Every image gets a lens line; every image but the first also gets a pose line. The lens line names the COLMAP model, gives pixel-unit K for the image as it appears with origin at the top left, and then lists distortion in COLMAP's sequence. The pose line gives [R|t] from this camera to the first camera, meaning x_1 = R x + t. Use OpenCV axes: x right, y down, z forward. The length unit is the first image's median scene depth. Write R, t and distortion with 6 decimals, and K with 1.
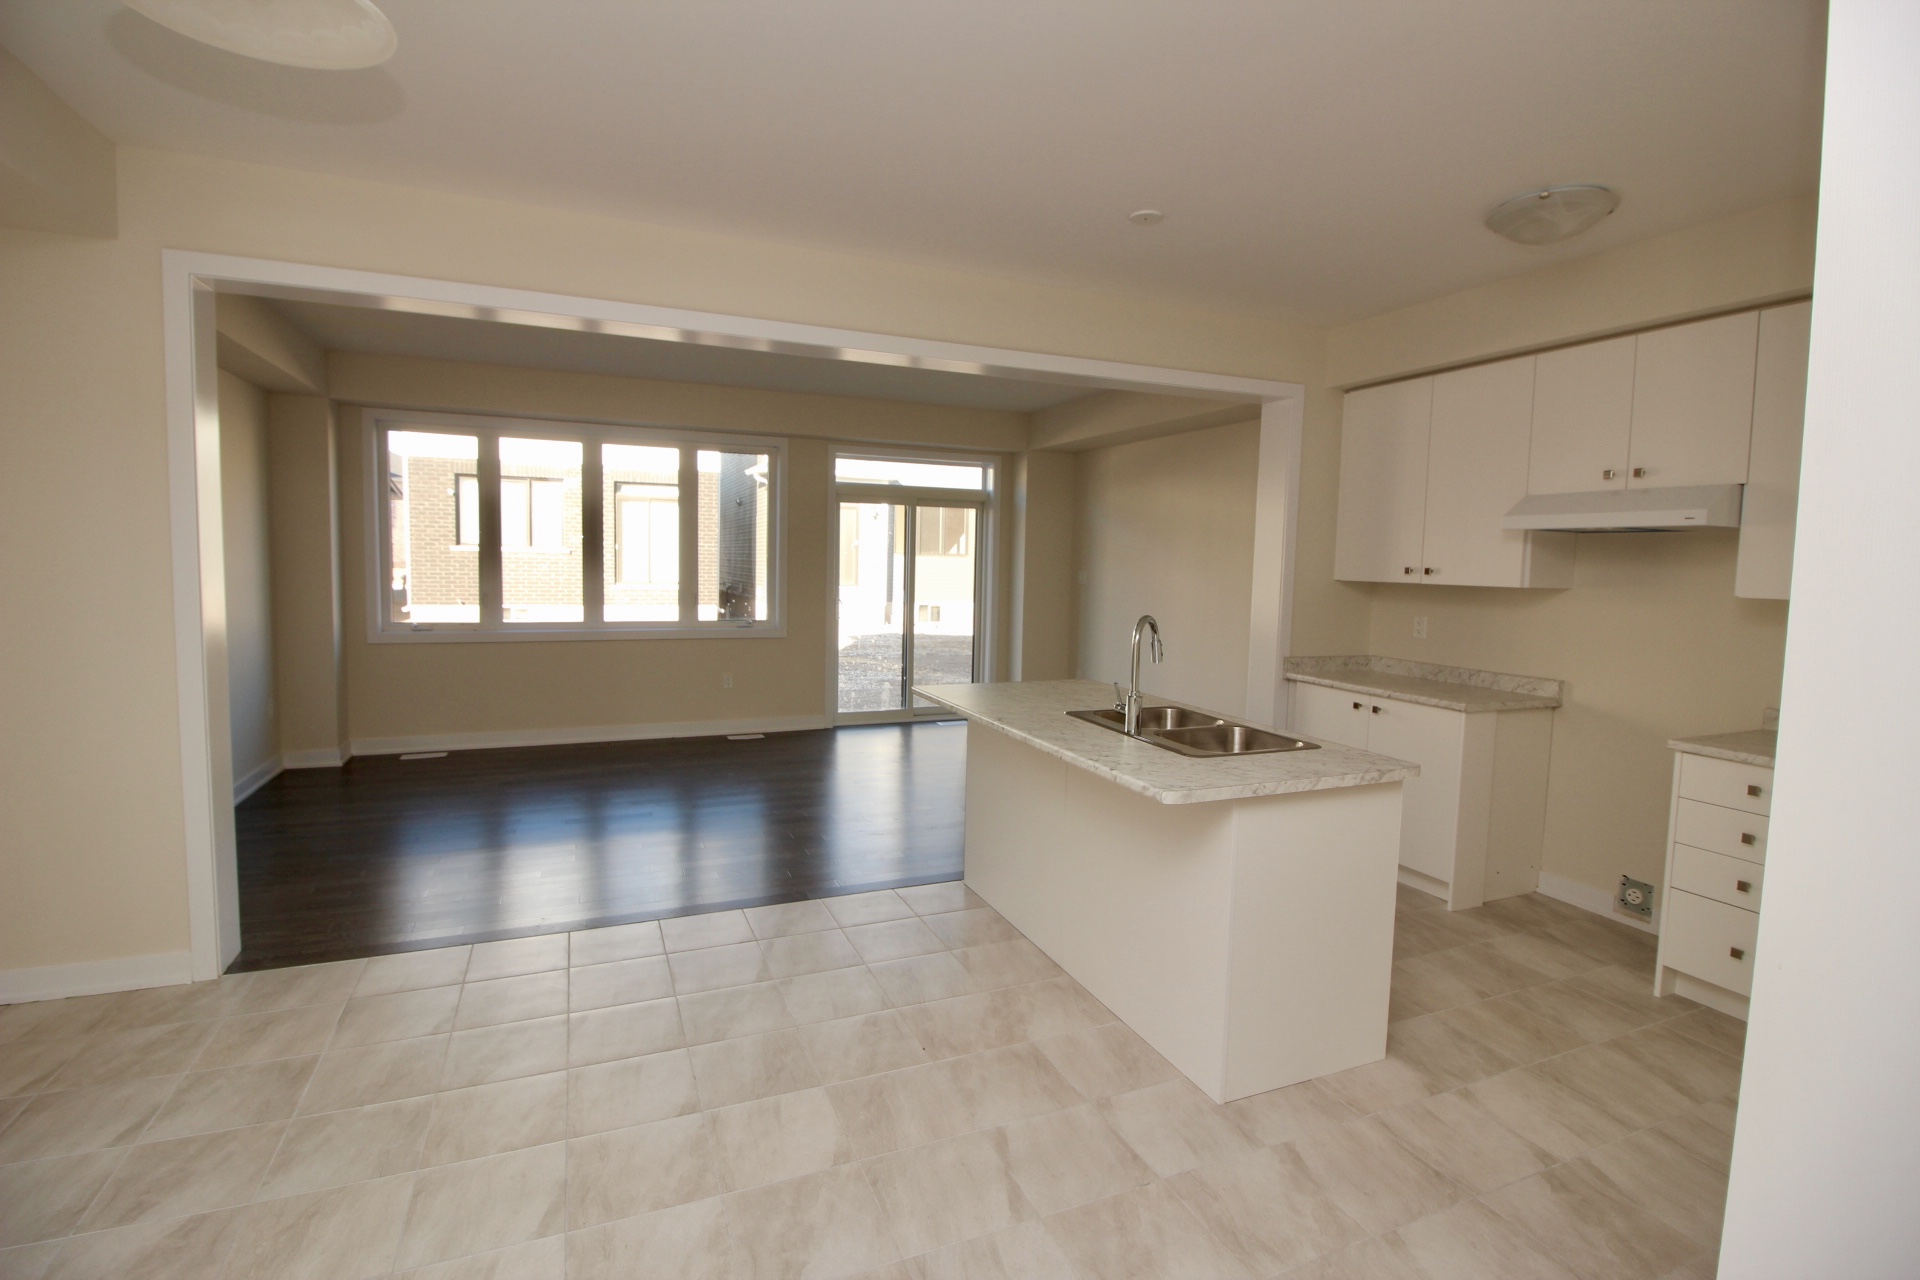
lens RADIAL K [[893.6, 0, 959.9], [0, 893.6, 567.9], [0, 0, 1]] dist [0.001655, -0.012755]
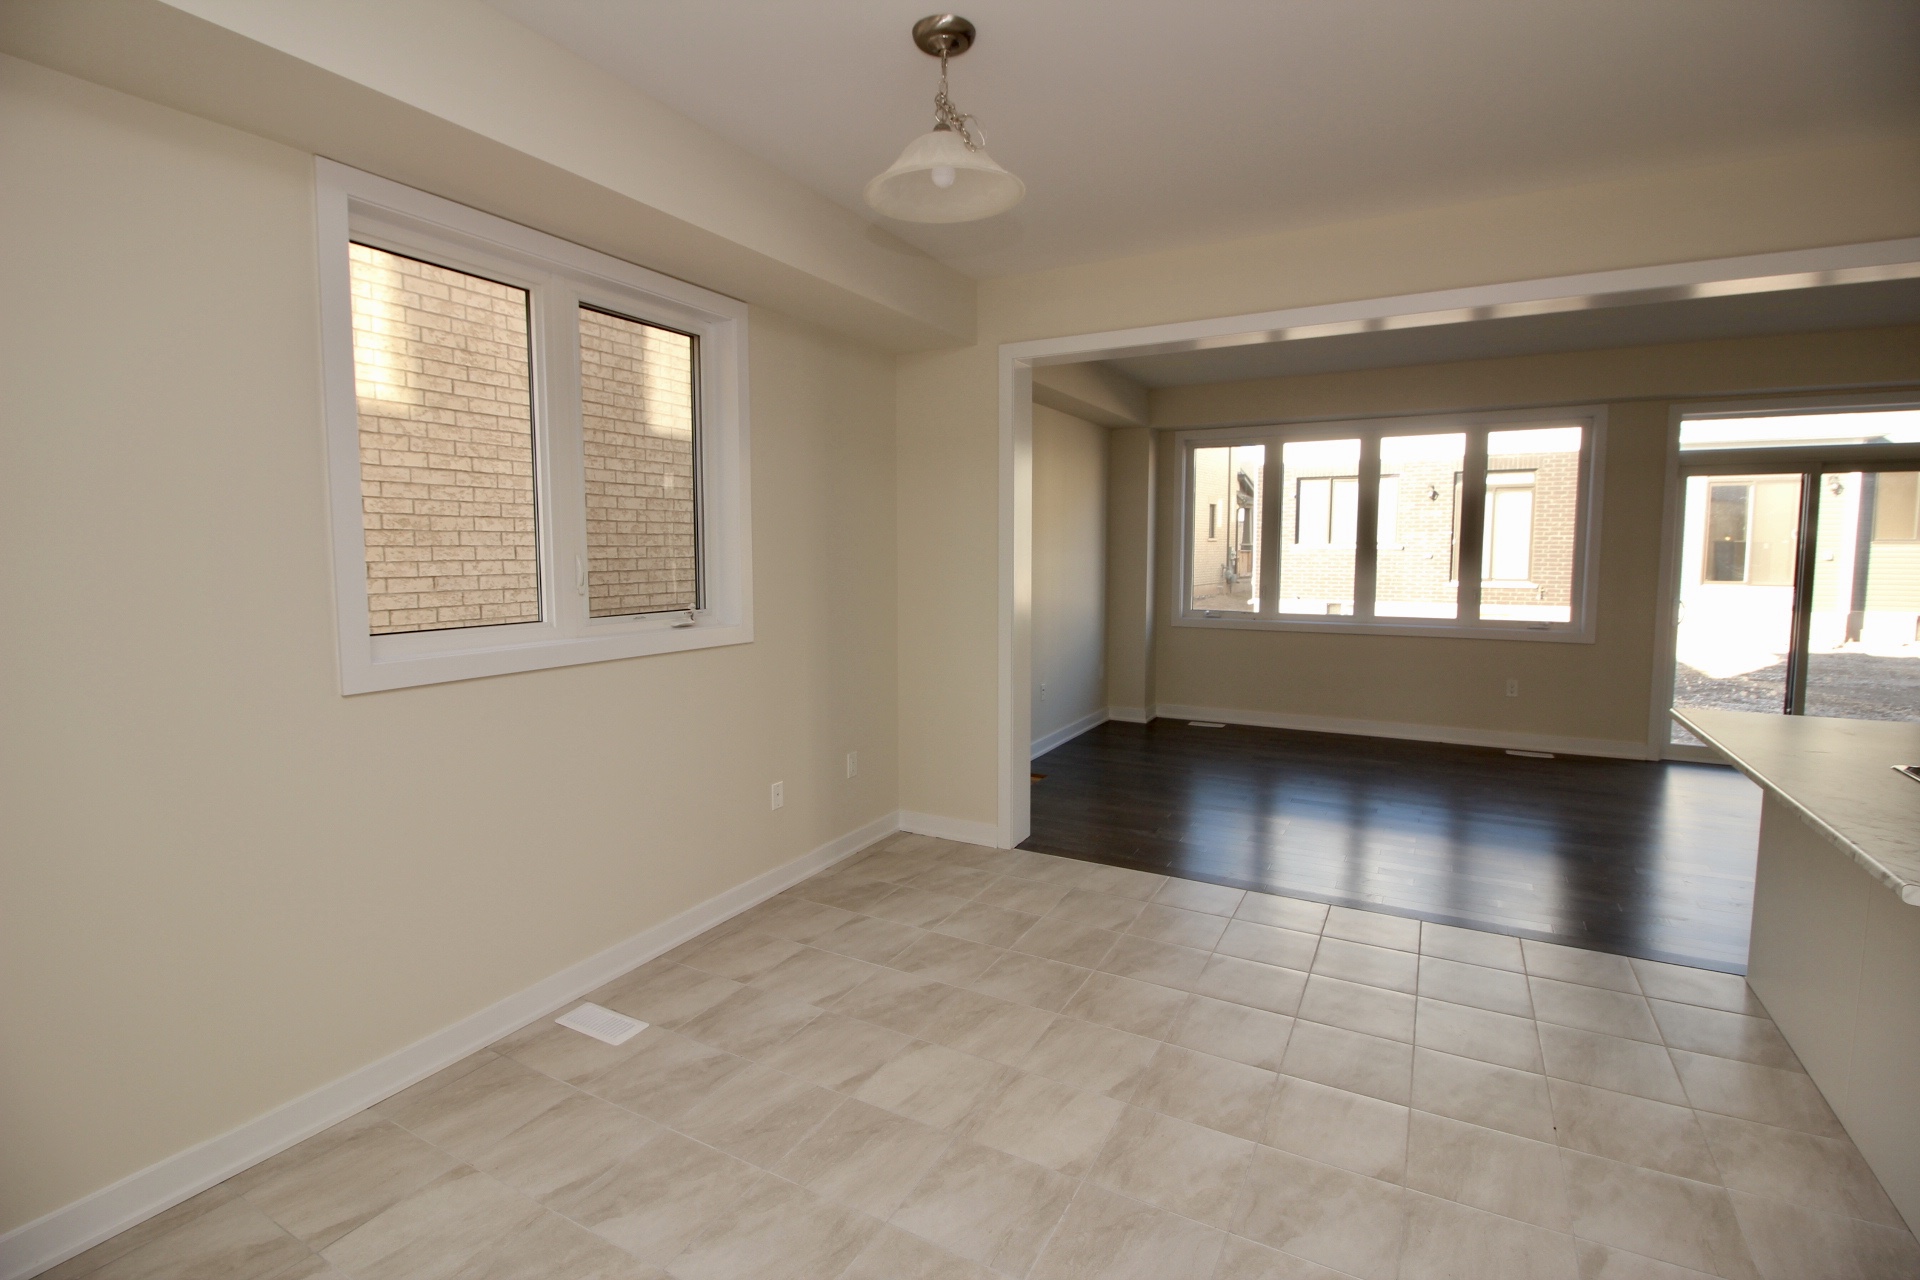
lens RADIAL K [[881.2, 0, 960.0], [0, 881.2, 640.0], [0, 0, 1]] dist [0.001302, -0.019504]
pose [[0.612241, 0.059258, -0.788448, 0.195144], [0.009240, 0.996583, 0.082076, -0.000810], [0.790617, -0.057536, 0.609601, 0.056104]]
